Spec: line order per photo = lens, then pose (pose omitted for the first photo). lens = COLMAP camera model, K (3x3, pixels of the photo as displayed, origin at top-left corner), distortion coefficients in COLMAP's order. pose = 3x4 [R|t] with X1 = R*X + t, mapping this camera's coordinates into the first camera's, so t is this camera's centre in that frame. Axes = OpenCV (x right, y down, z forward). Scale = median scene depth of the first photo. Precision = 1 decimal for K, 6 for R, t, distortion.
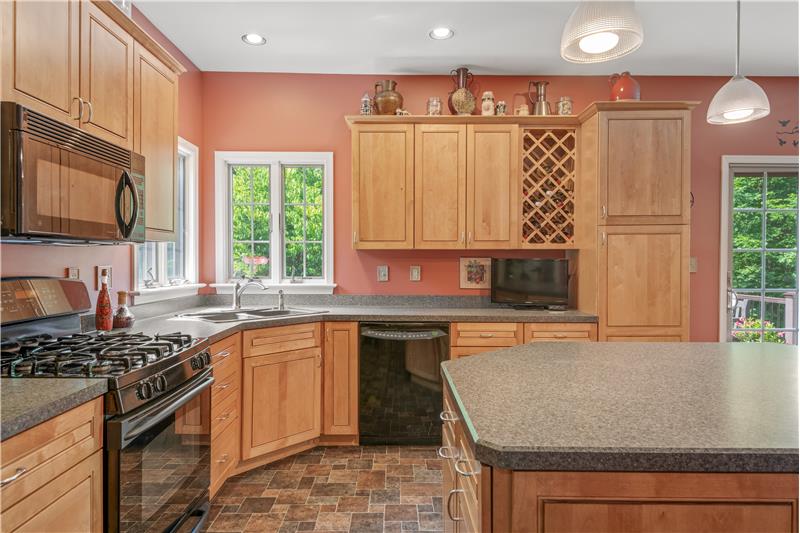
lens RADIAL K [[418.0, 0, 397.8], [0, 418.0, 278.7], [0, 0, 1]] dist [-0.002599, -0.000494]
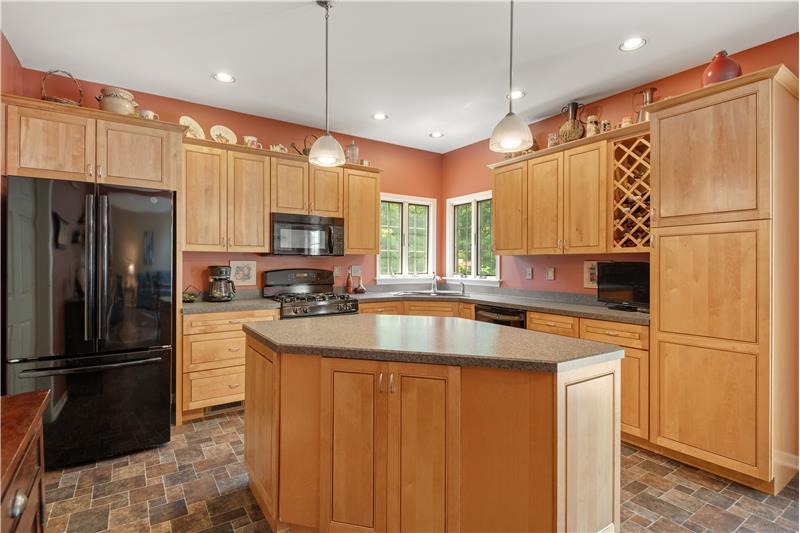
lens RADIAL K [[377.7, 0, 400.0], [0, 377.7, 266.5], [0, 0, 1]] dist [0.011135, -0.000020]
pose [[0.557500, 0.006646, -0.830150, 0.806678], [-0.036444, 0.999200, -0.016475, 0.000331], [0.829376, 0.039439, 0.557296, 0.001375]]
